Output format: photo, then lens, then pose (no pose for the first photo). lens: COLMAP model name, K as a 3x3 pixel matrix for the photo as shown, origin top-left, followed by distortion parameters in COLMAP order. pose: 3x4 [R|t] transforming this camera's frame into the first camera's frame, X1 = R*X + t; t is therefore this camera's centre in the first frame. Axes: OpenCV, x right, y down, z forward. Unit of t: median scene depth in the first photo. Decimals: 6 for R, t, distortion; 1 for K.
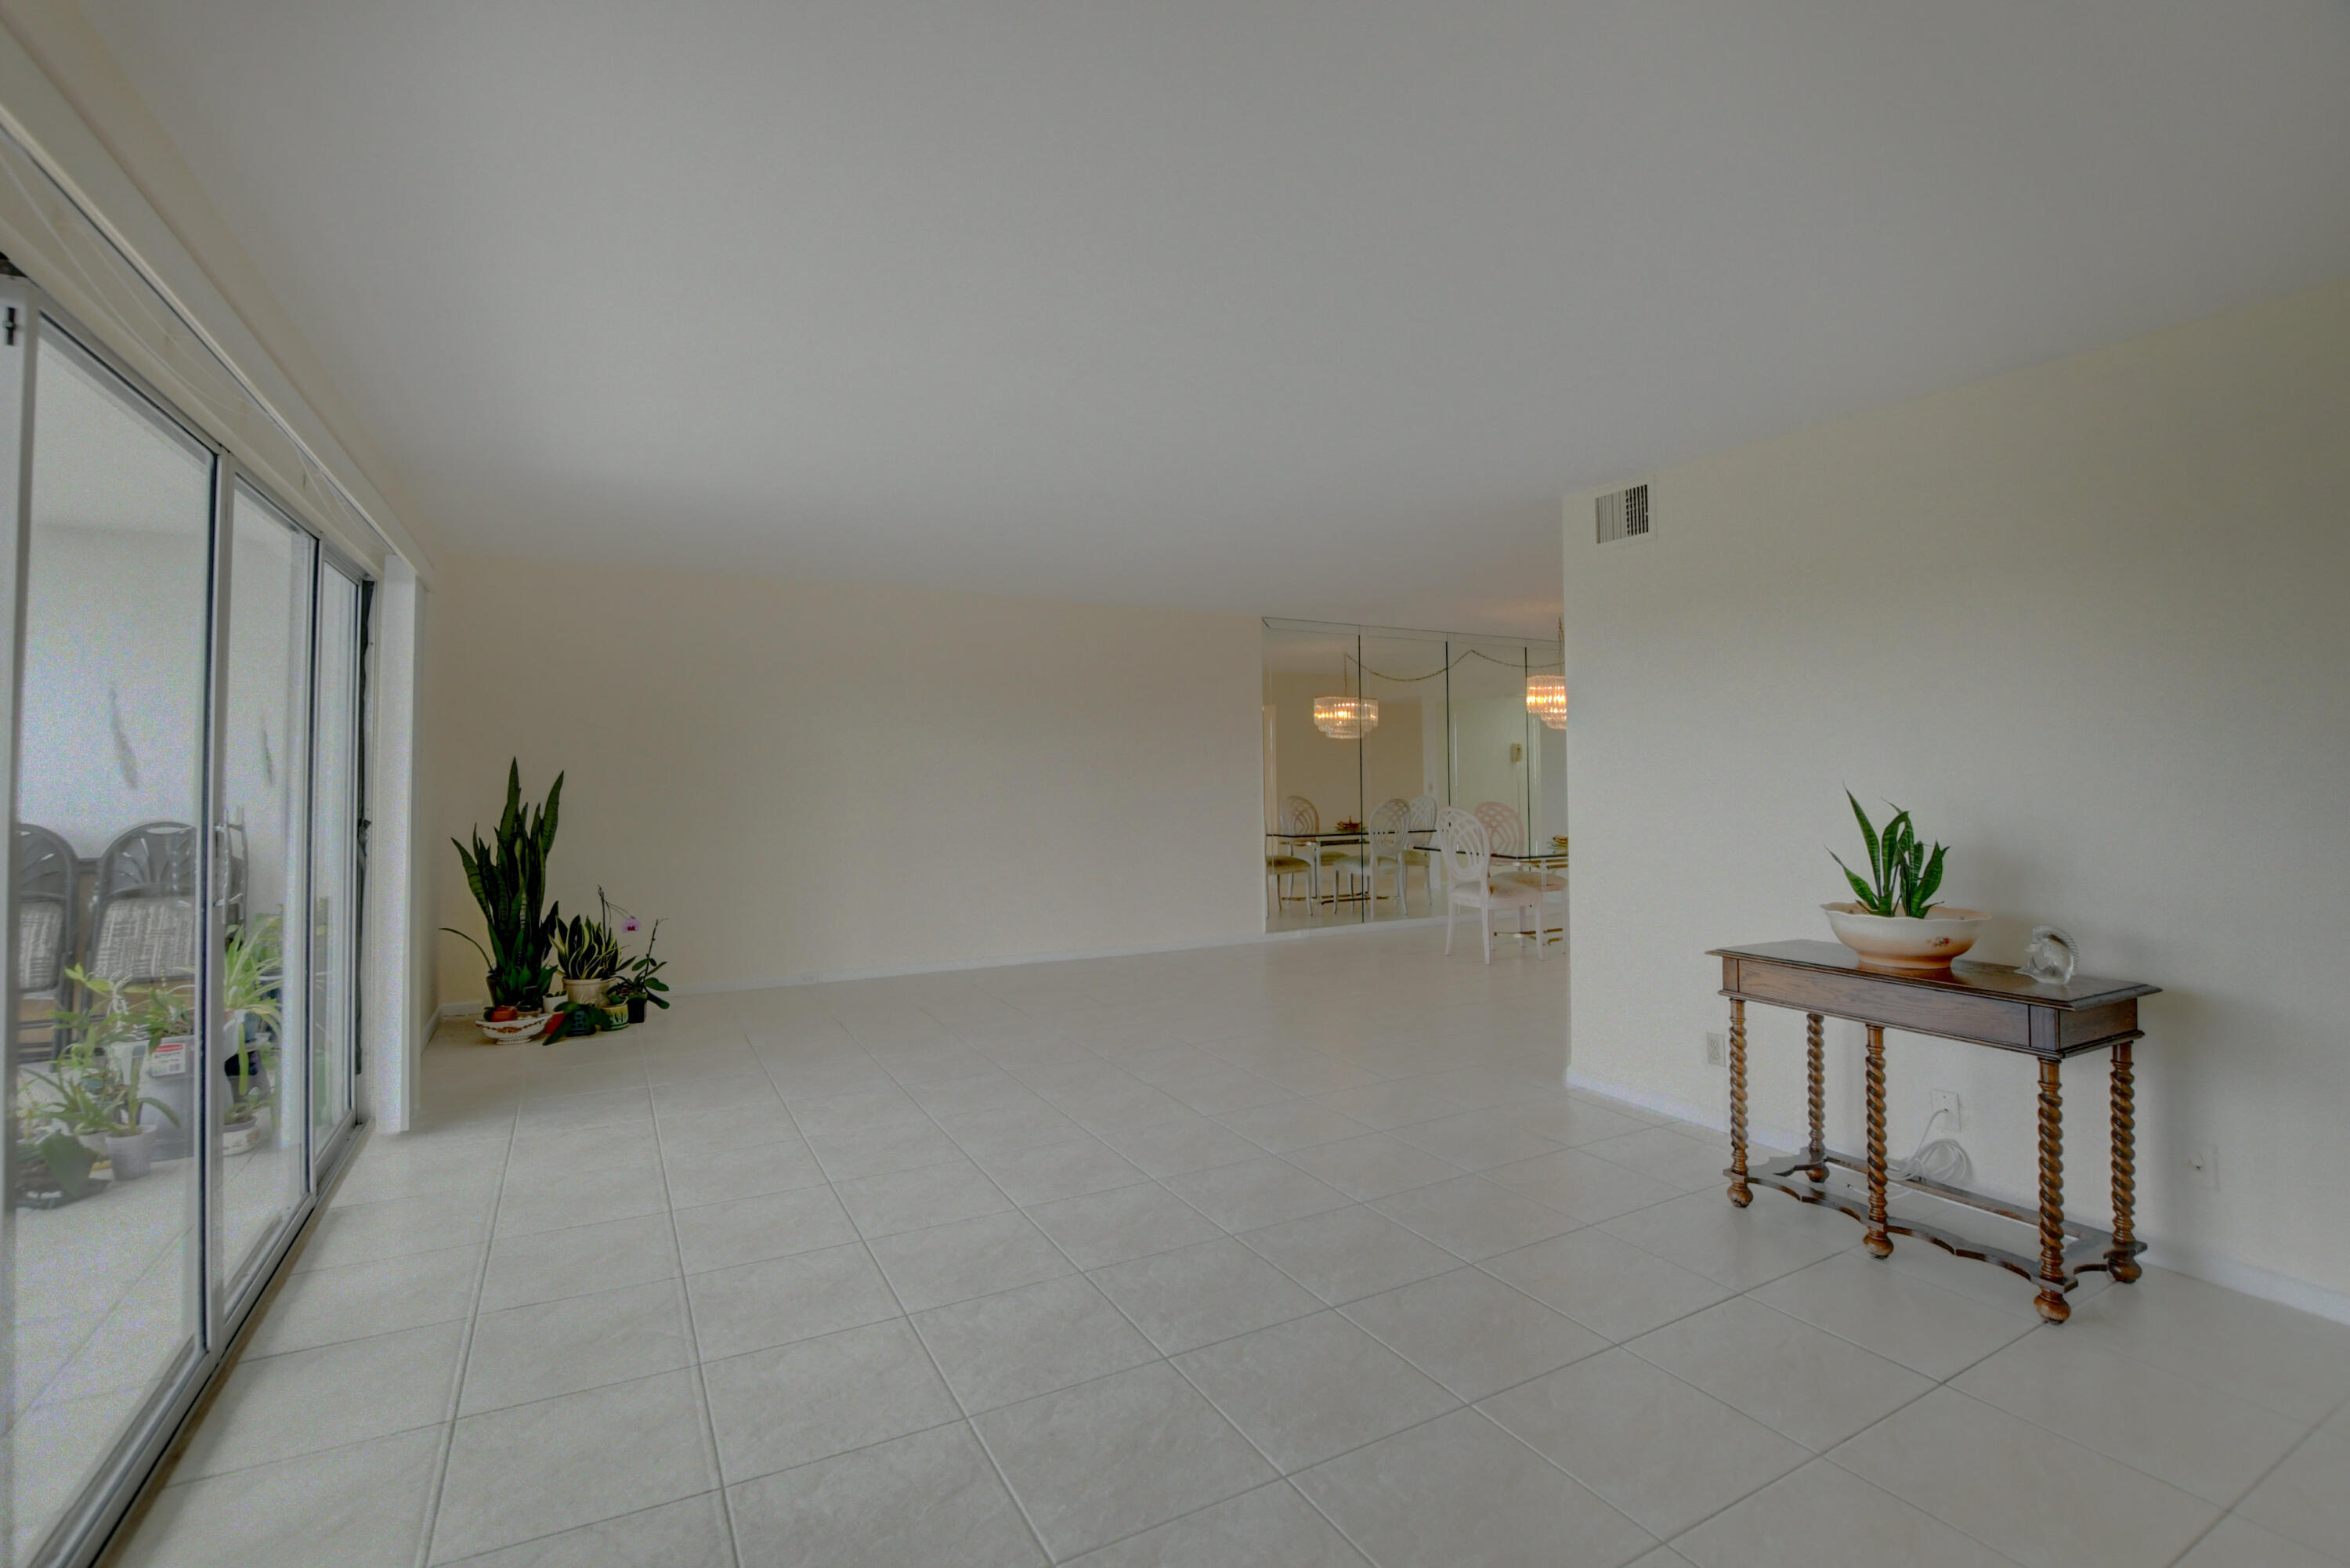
lens RADIAL K [[1017.7, 0, 1174.8], [0, 1017.7, 764.5], [0, 0, 1]] dist [-0.019187, -0.000161]
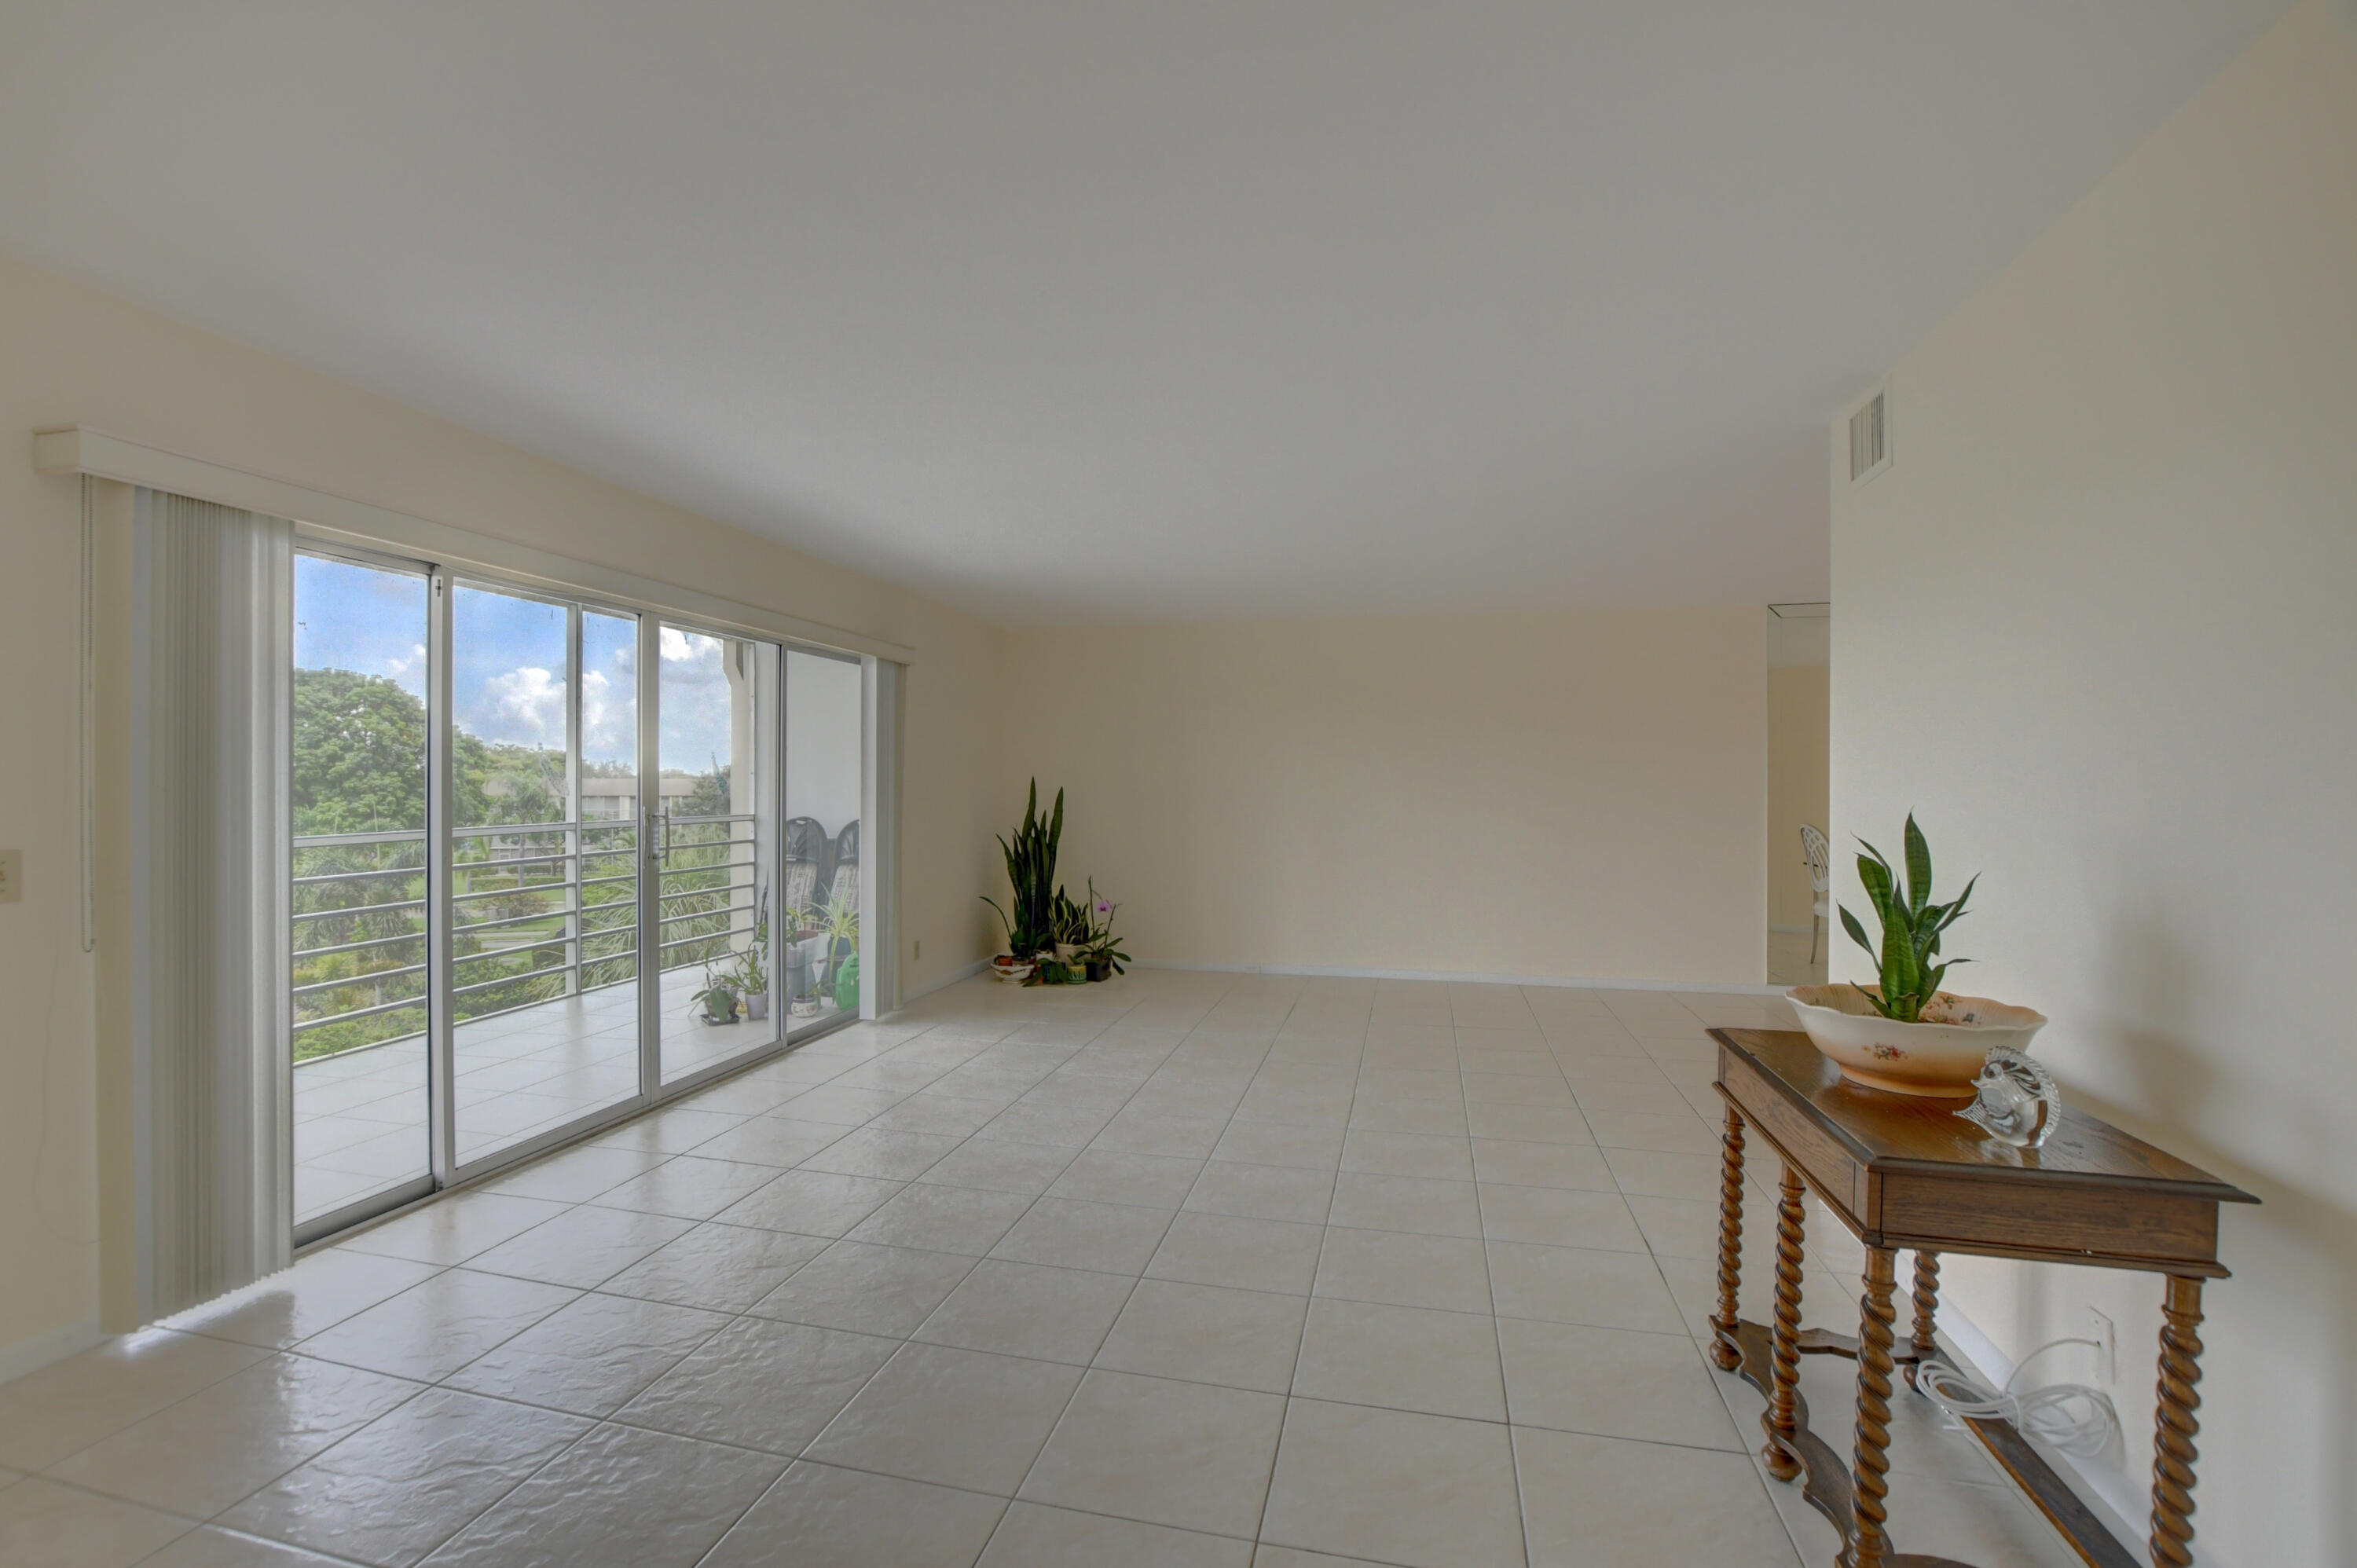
lens RADIAL K [[1013.0, 0, 1128.7], [0, 1013.0, 797.0], [0, 0, 1]] dist [-0.022120, 0.000084]
pose [[0.736293, 0.008983, -0.676603, 0.395589], [0.003092, 0.999857, 0.016640, -0.002300], [0.676656, -0.014344, 0.736160, 0.084035]]
